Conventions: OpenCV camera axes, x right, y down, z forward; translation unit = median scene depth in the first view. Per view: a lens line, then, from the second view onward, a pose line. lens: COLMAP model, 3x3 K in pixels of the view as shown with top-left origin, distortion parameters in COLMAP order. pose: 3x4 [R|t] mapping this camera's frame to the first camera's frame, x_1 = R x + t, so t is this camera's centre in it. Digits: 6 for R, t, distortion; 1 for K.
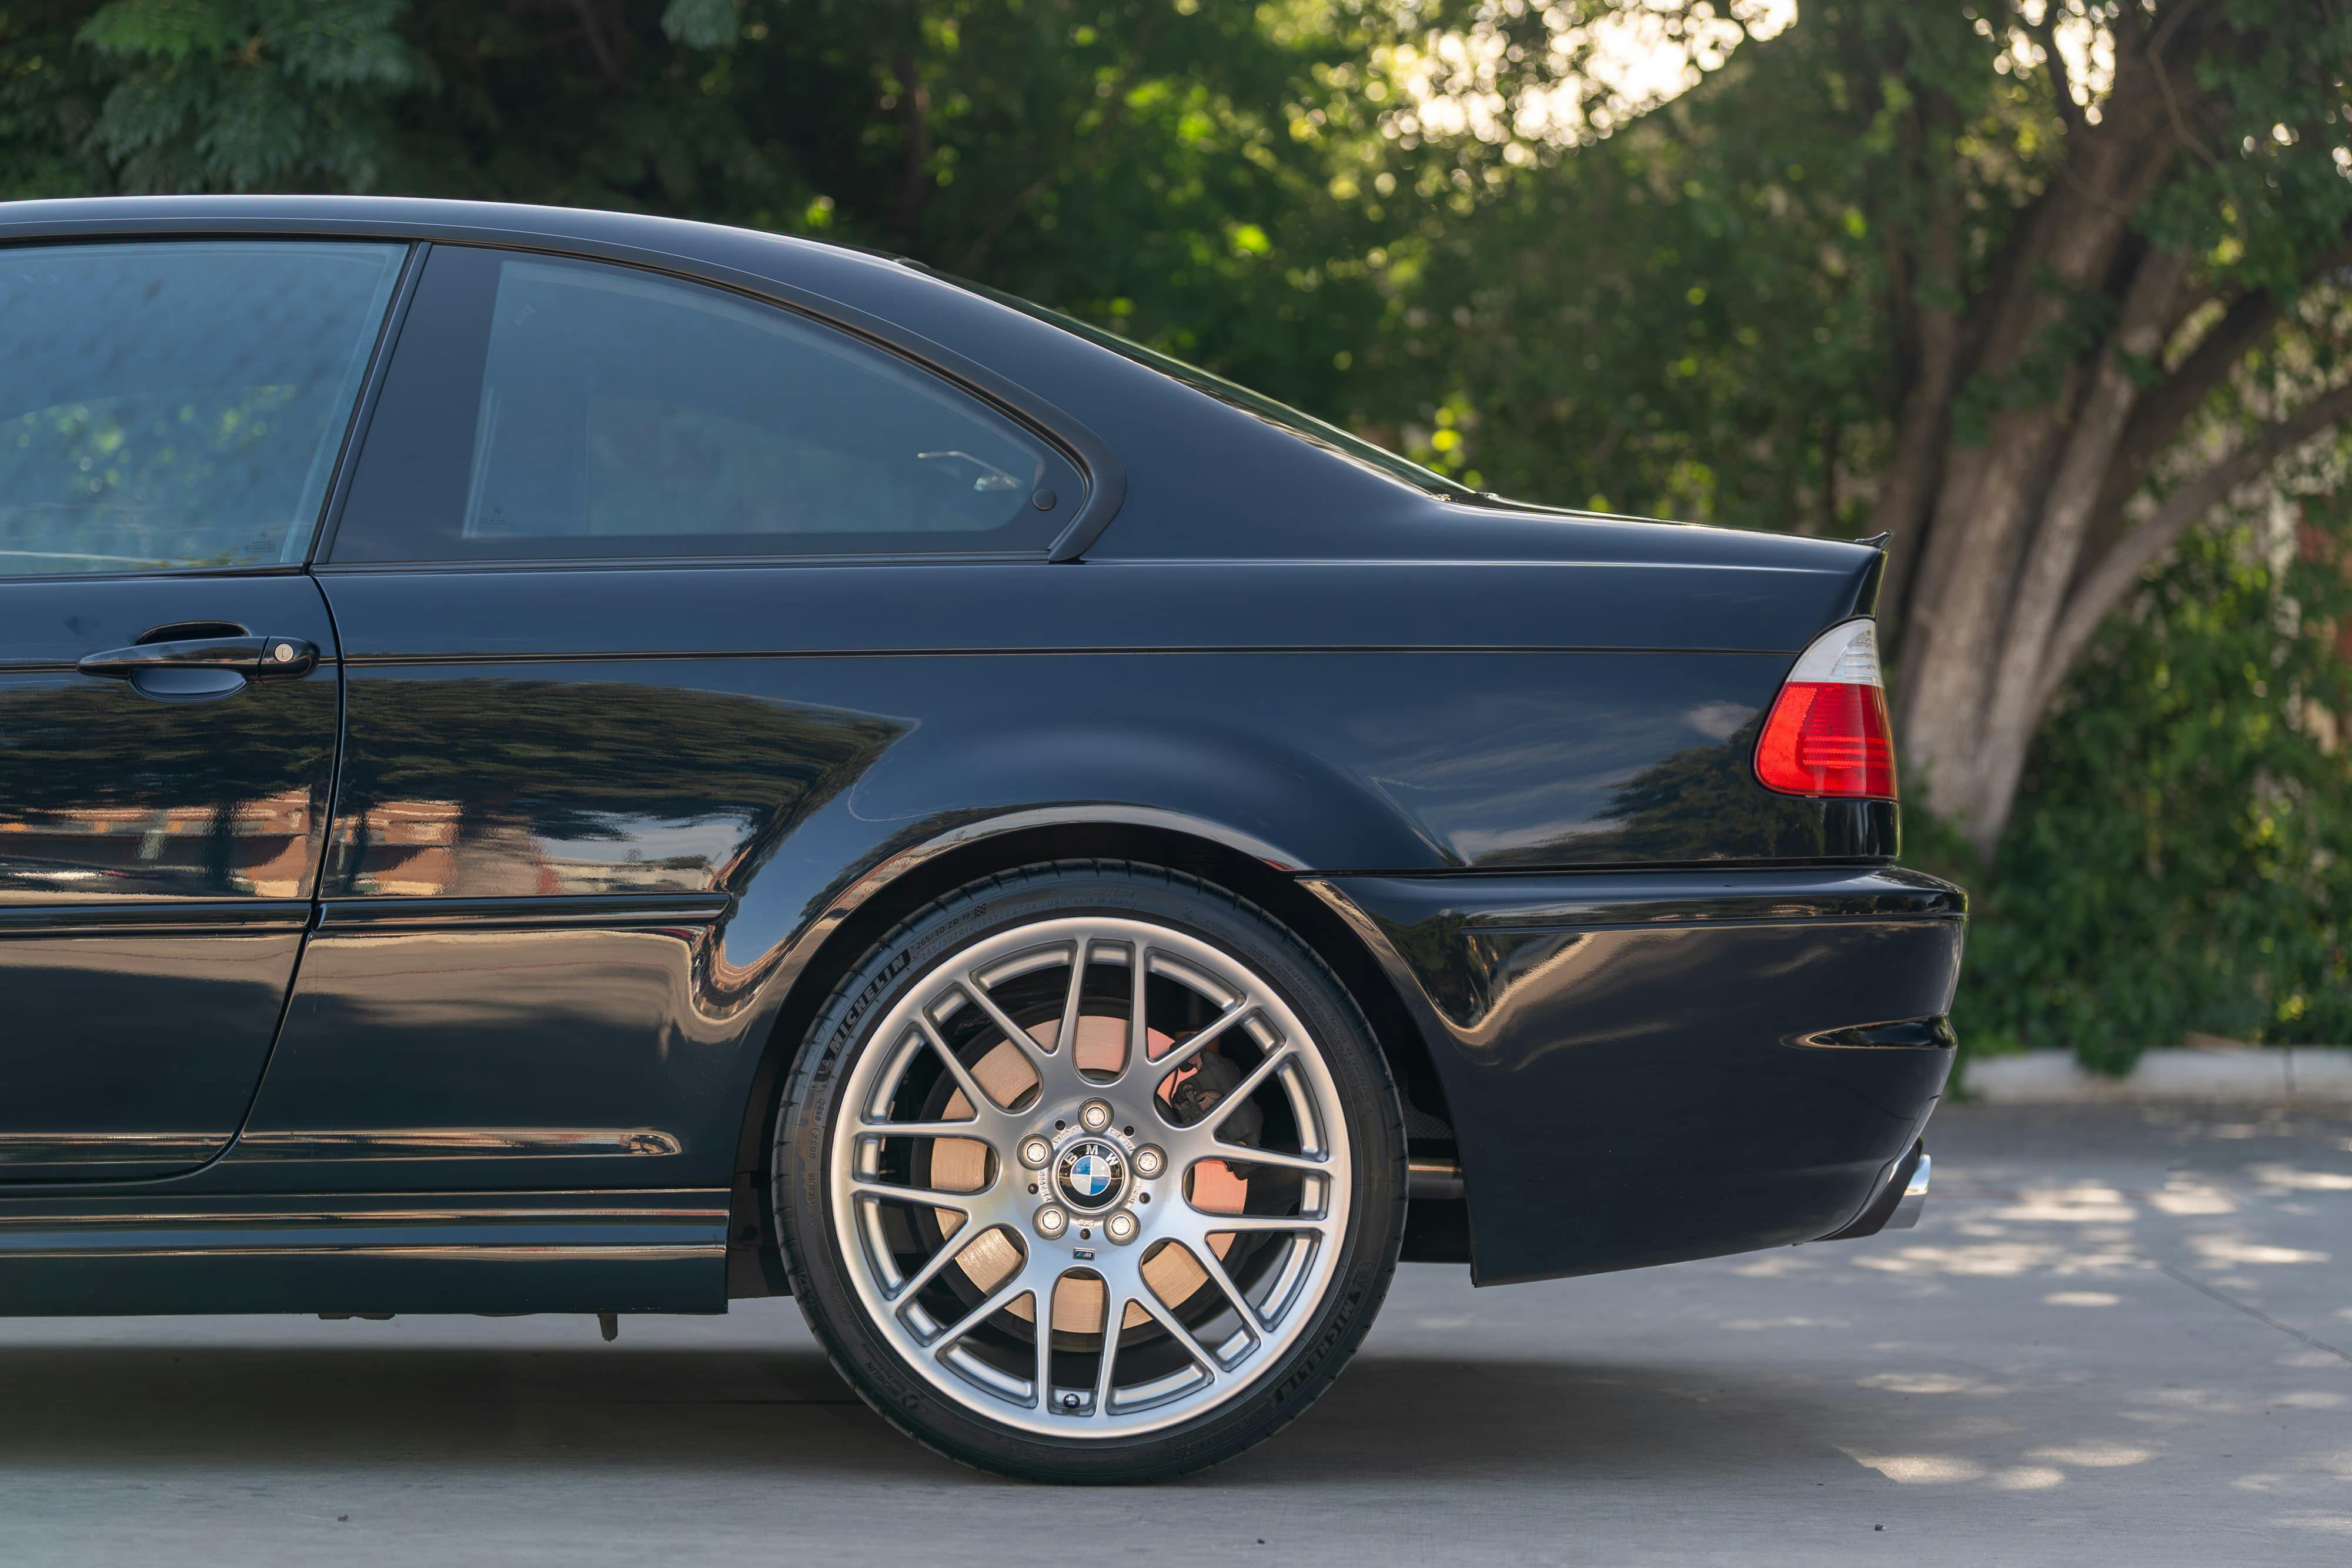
lens RADIAL K [[2587.7, 0, 1175.9], [0, 2587.7, 786.5], [0, 0, 1]] dist [0.024855, 0.000000]
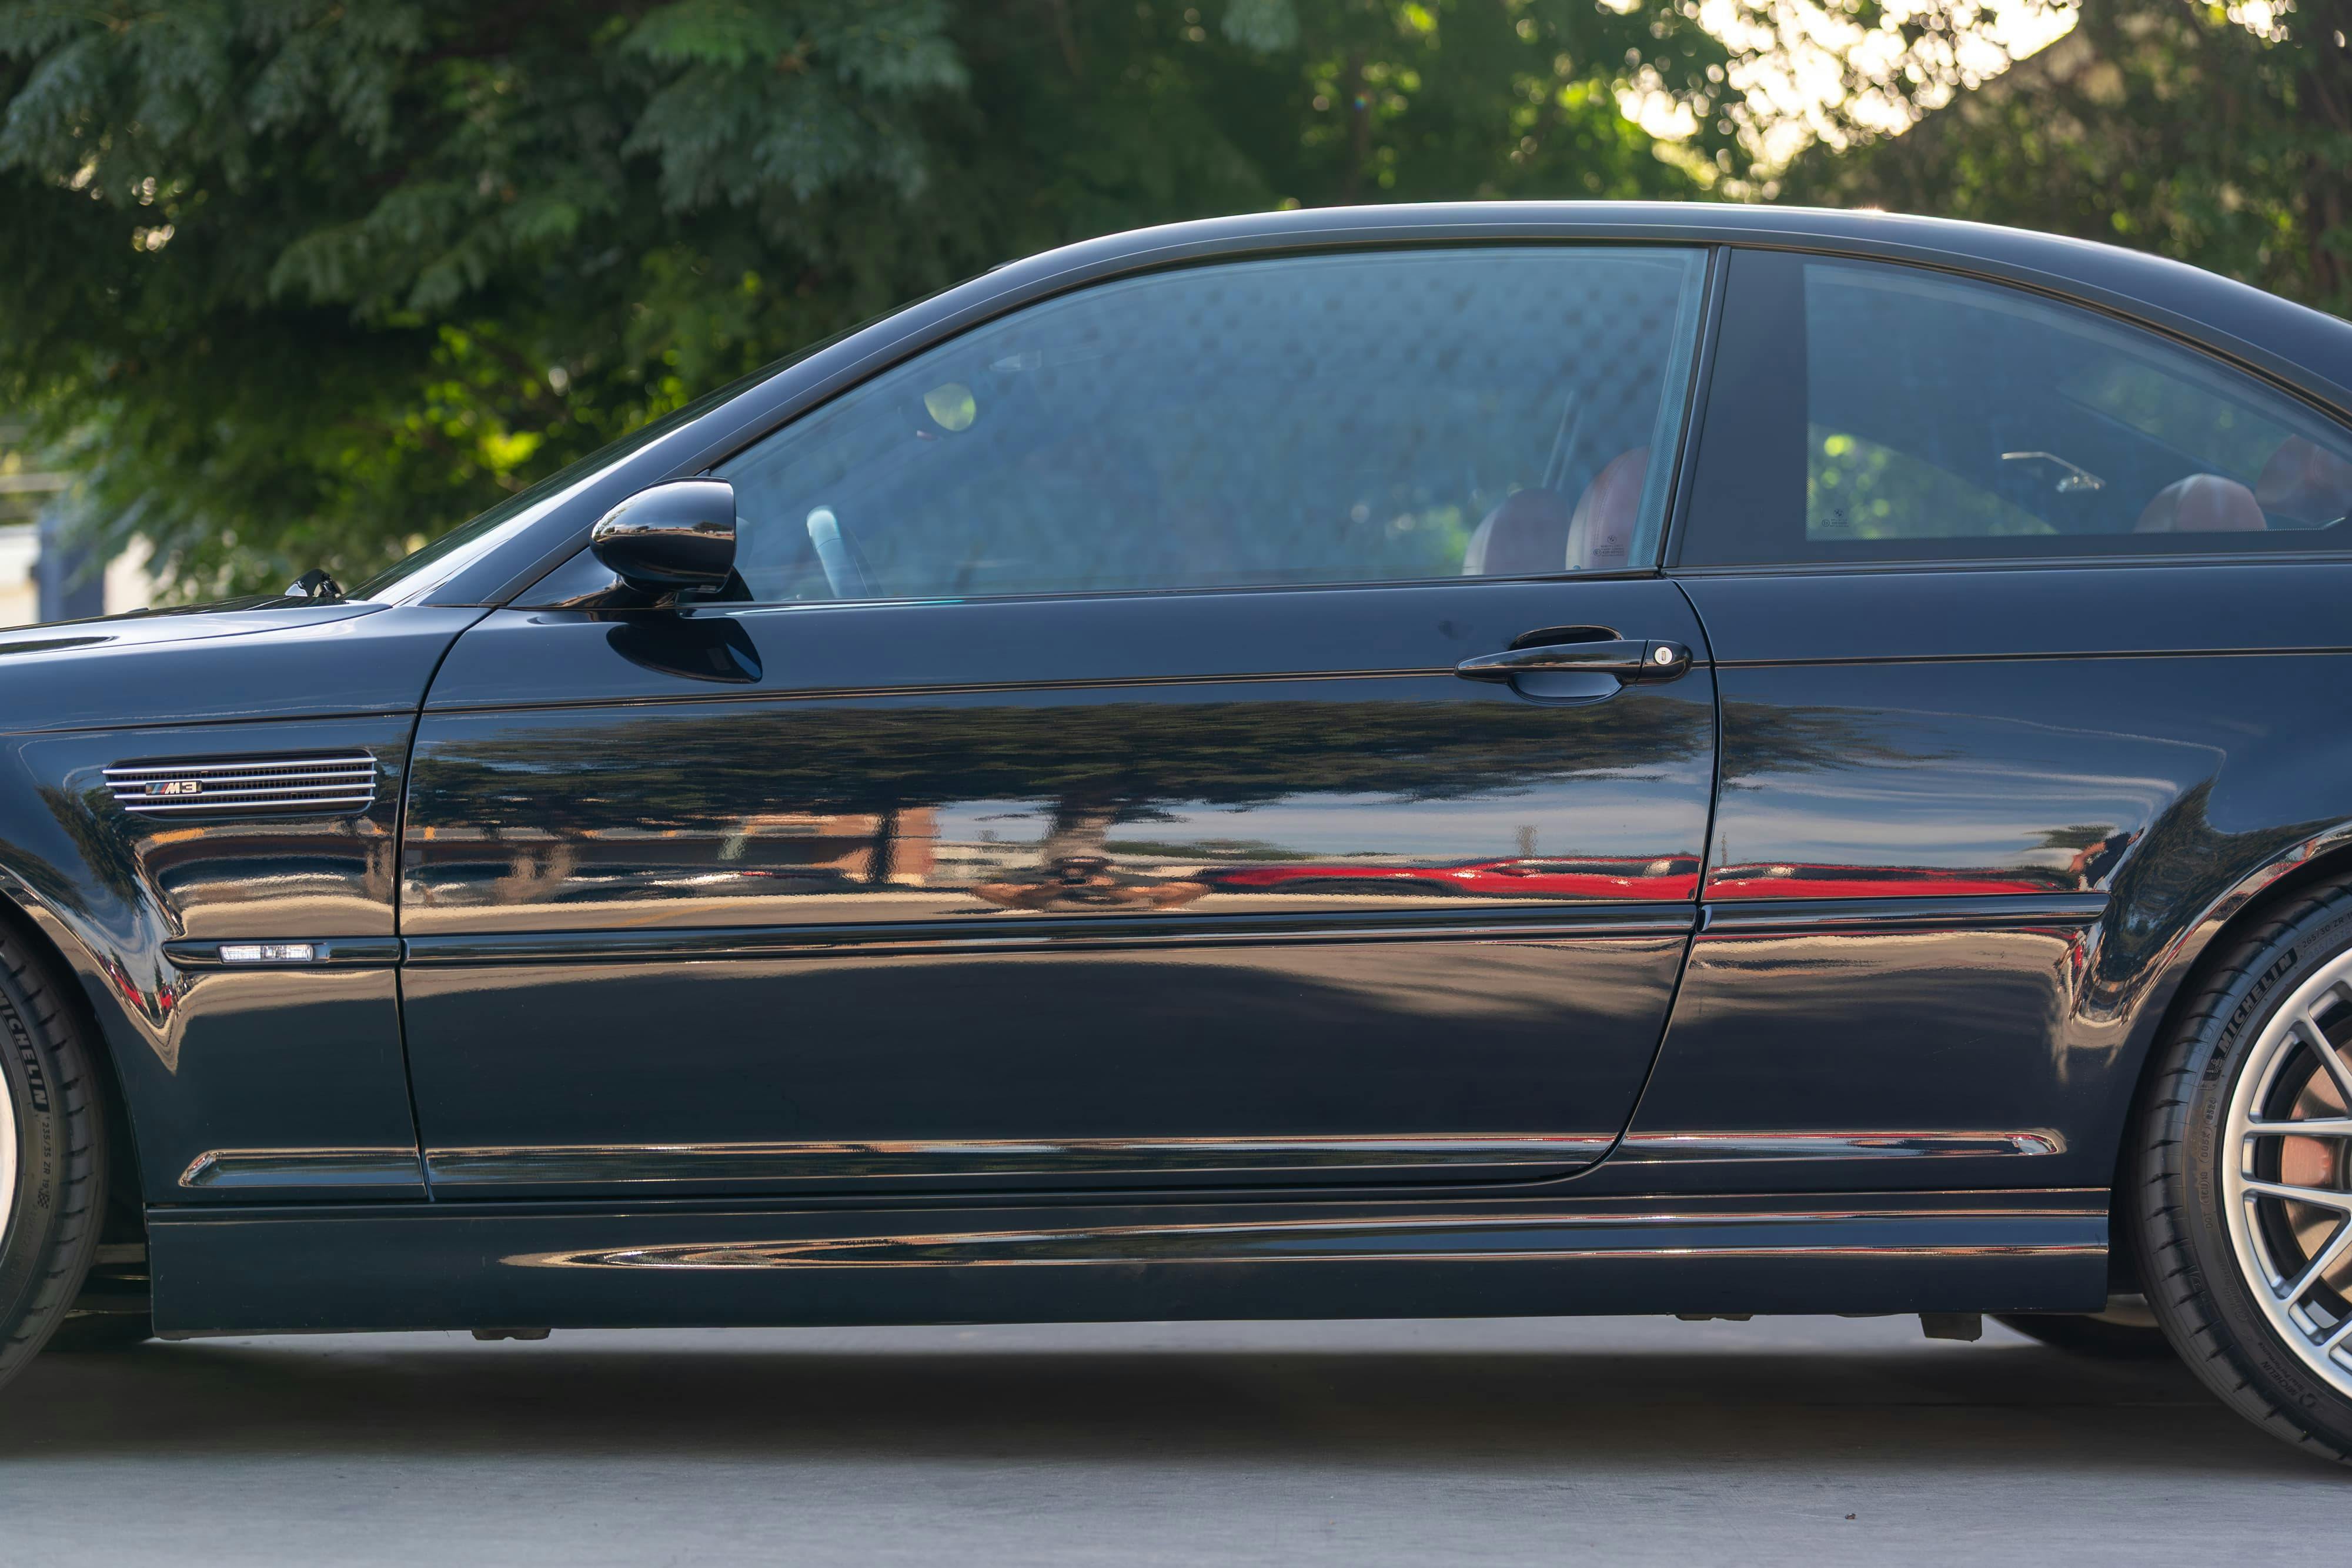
lens RADIAL K [[2587.7, 0, 1178.2], [0, 2587.7, 781.4], [0, 0, 1]] dist [0.024855, 0.000000]
pose [[0.999892, -0.007011, 0.012922, -0.532036], [0.007036, 0.999973, -0.001934, -0.002395], [-0.012908, 0.002025, 0.999915, 0.001708]]
